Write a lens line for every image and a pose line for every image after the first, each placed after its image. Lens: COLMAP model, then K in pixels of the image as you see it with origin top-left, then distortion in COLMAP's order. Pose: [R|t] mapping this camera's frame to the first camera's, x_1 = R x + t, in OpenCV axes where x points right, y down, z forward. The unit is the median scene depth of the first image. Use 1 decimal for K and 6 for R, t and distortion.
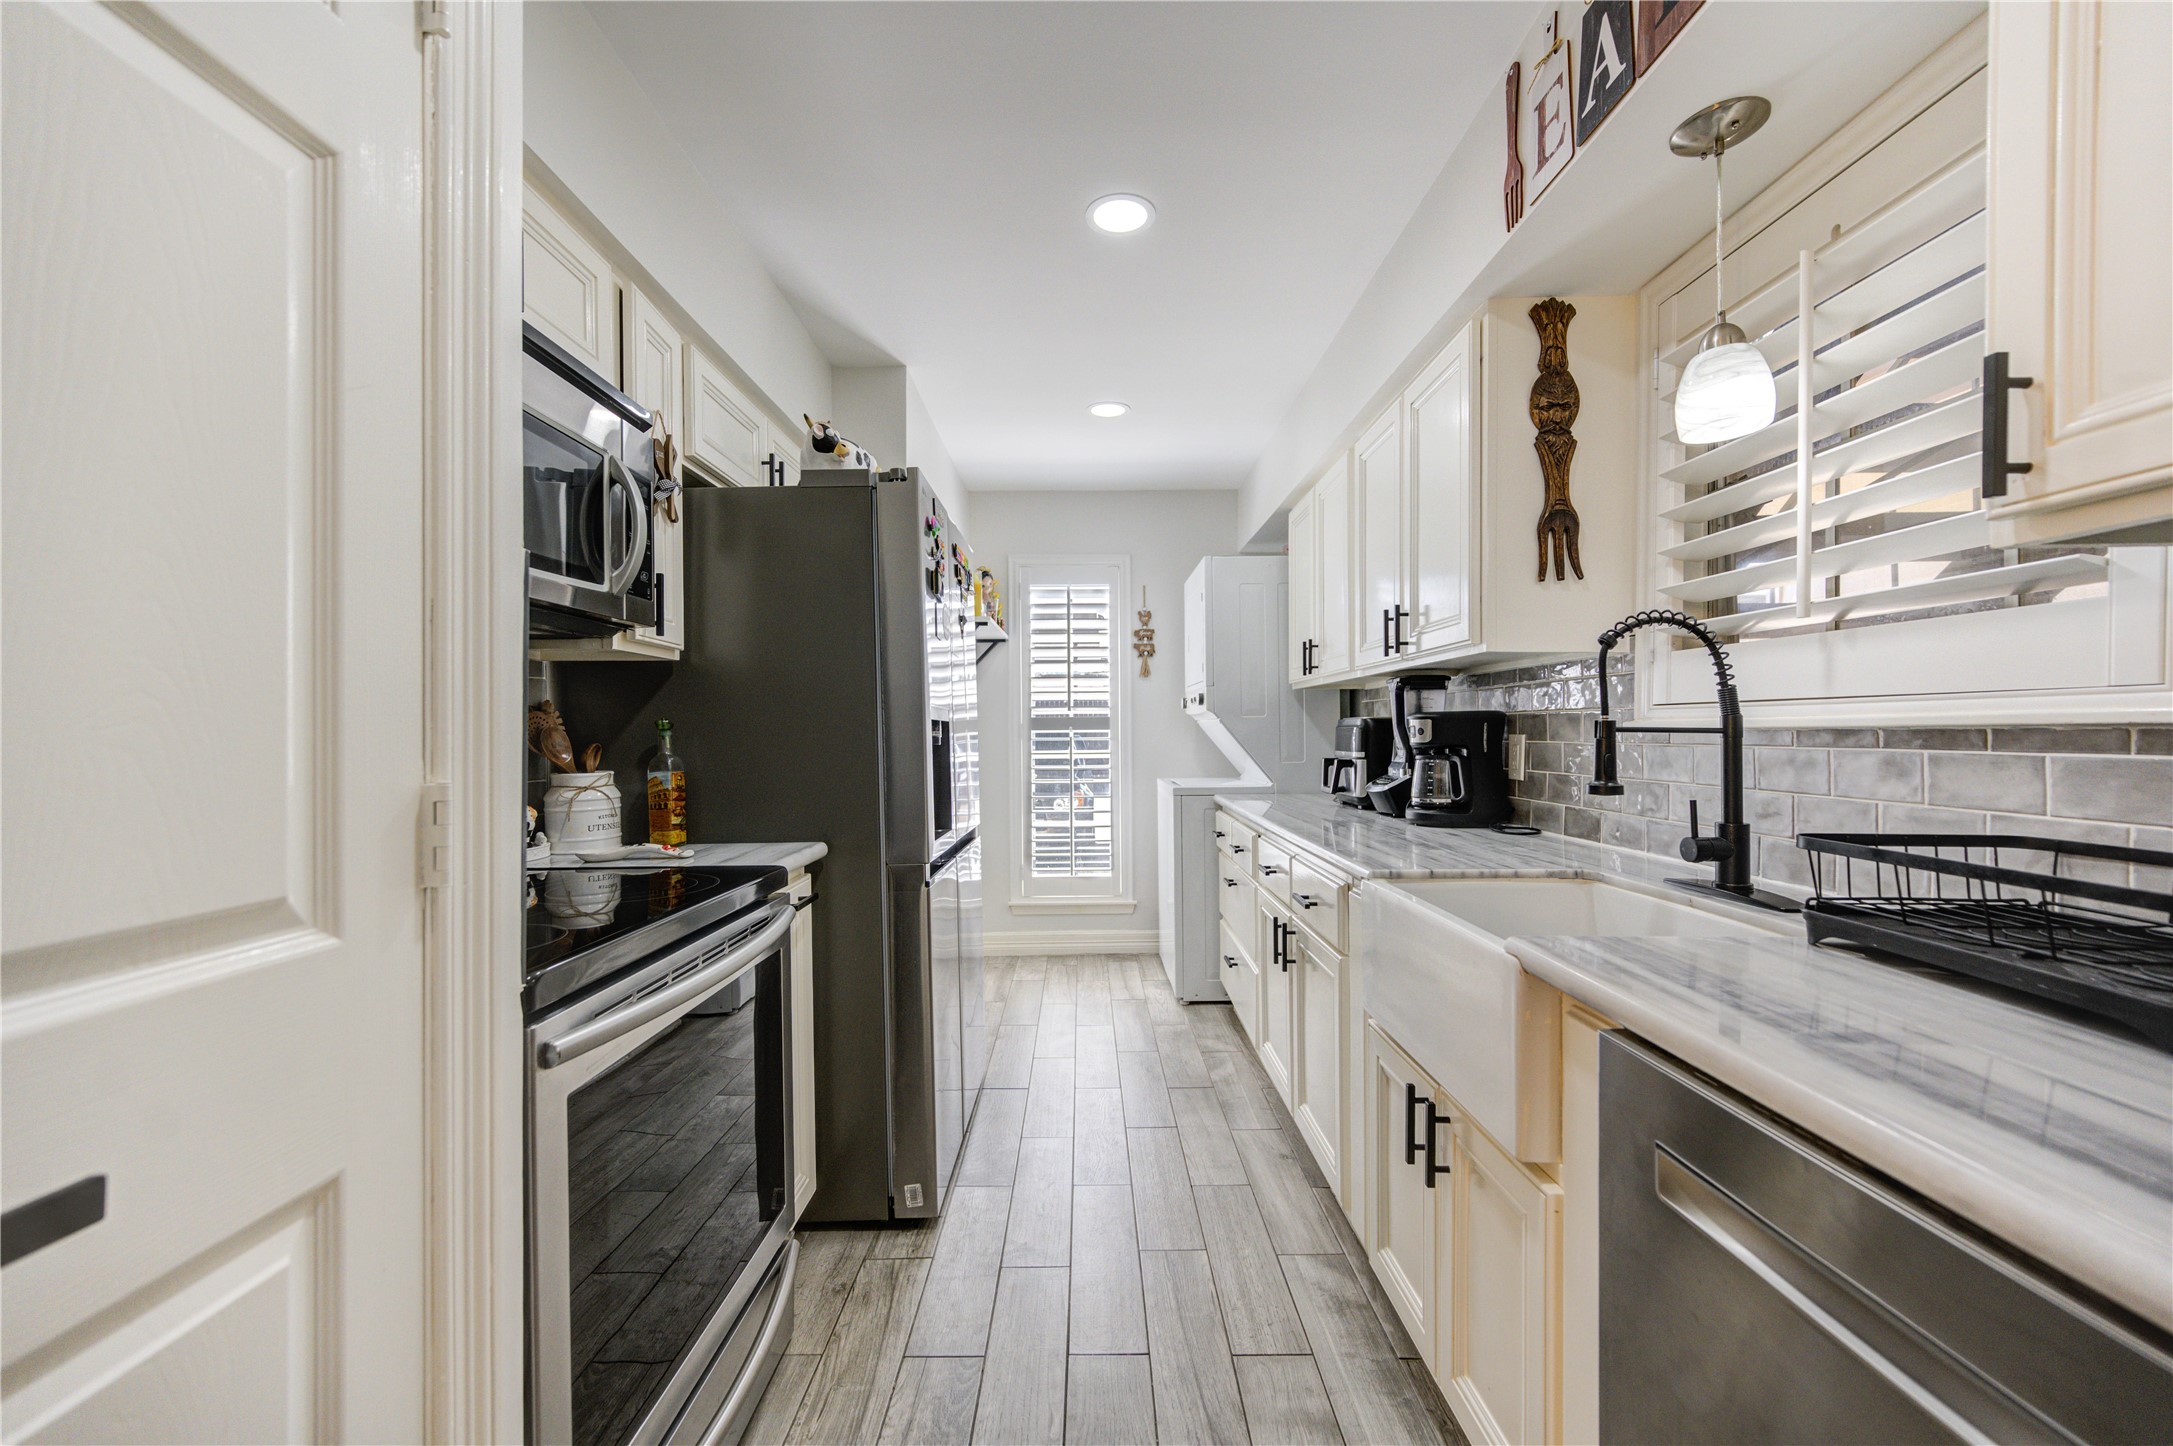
lens RADIAL K [[844.7, 0, 1090.9], [0, 844.7, 734.1], [0, 0, 1]] dist [0.001469, -0.000681]
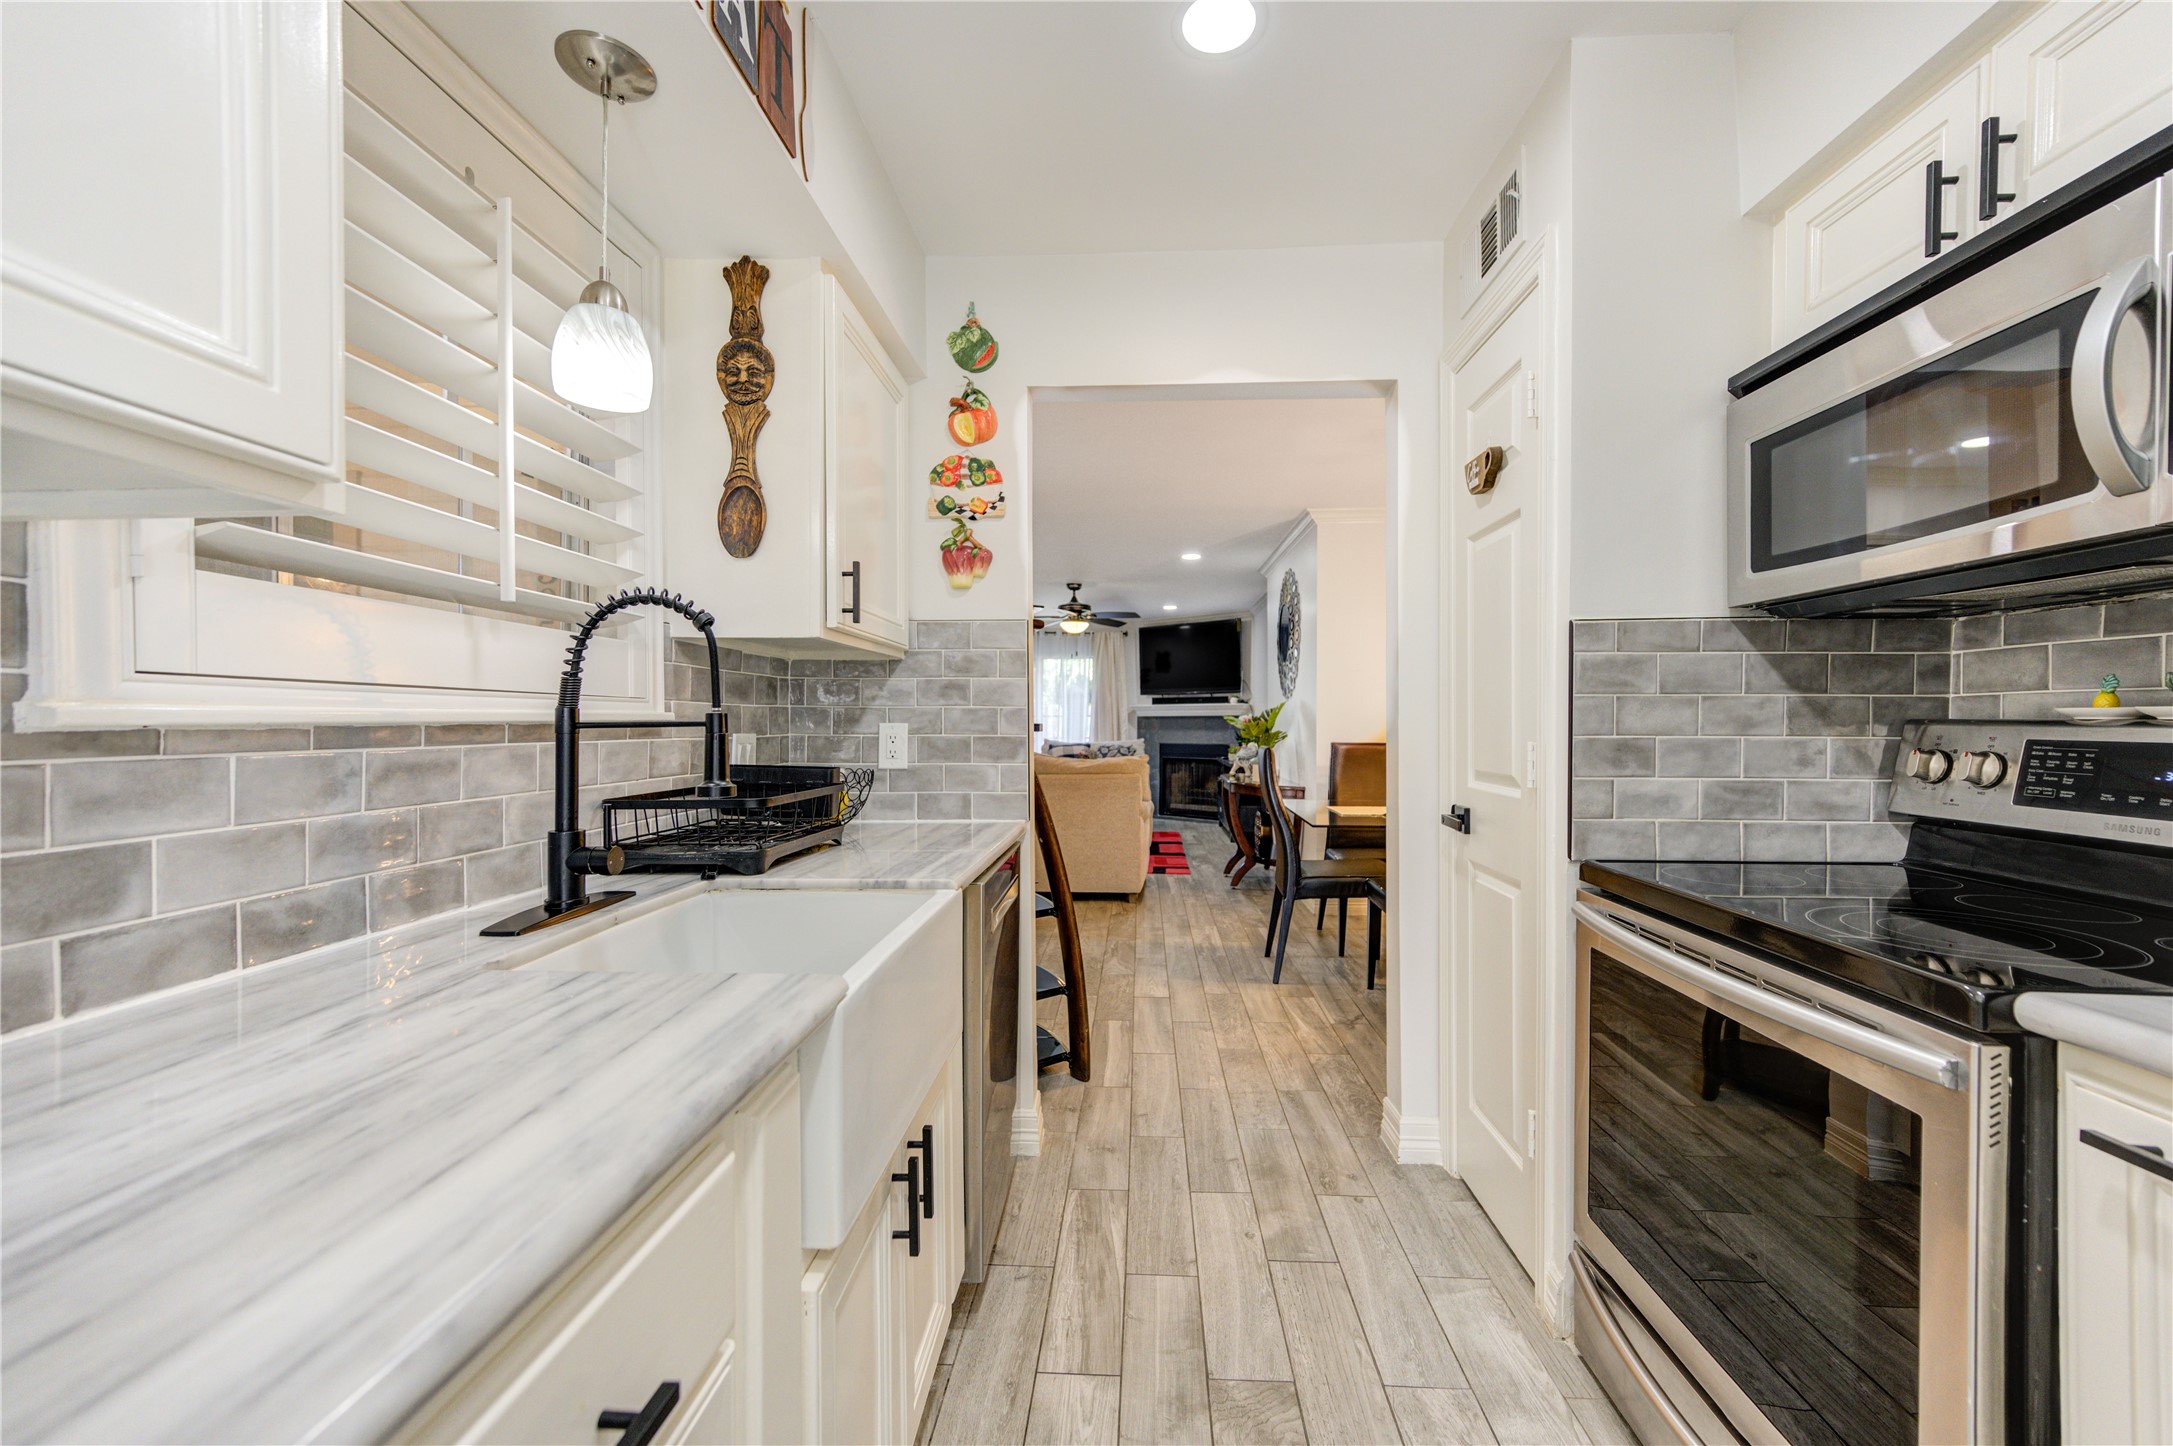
lens RADIAL K [[848.6, 0, 1096.9], [0, 848.6, 725.8], [0, 0, 1]] dist [0.003239, -0.000288]
pose [[-0.998339, 0.005544, 0.057343, 0.085497], [0.006074, 0.999940, 0.009085, -0.004888], [-0.057289, 0.009418, -0.998313, 1.014865]]
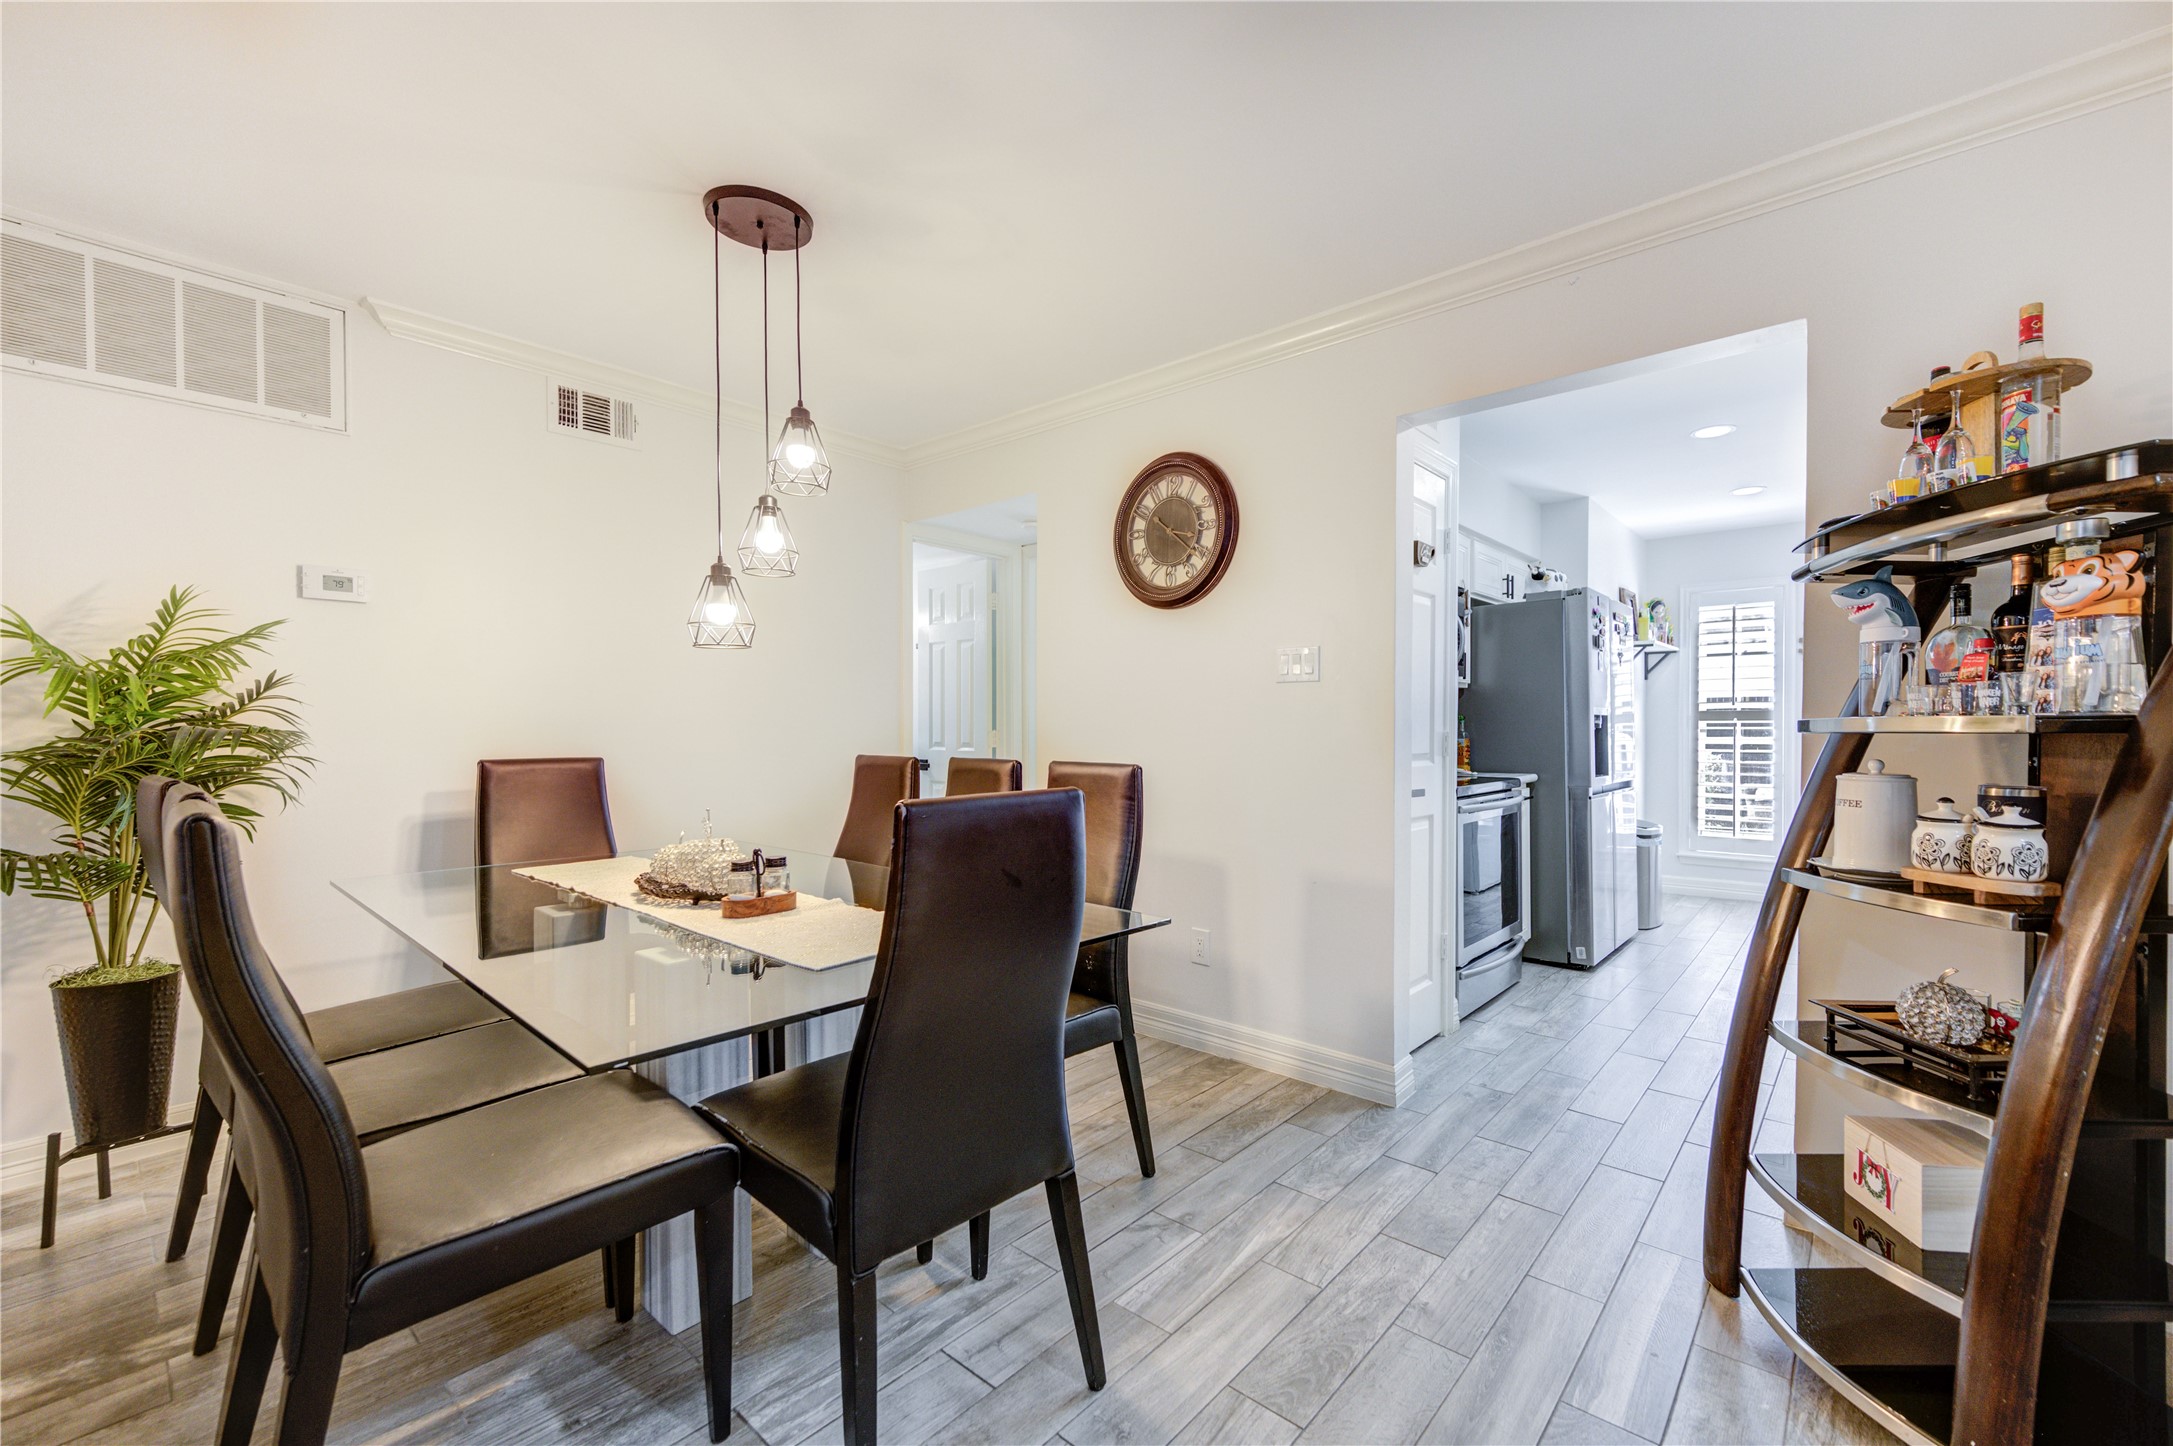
lens RADIAL K [[883.4, 0, 1162.4], [0, 883.4, 736.7], [0, 0, 1]] dist [0.001059, -0.000304]
pose [[0.770571, 0.013684, -0.637207, 0.281365], [-0.005362, 0.999873, 0.014987, 0.007247], [0.637331, -0.008132, 0.770547, -0.985886]]
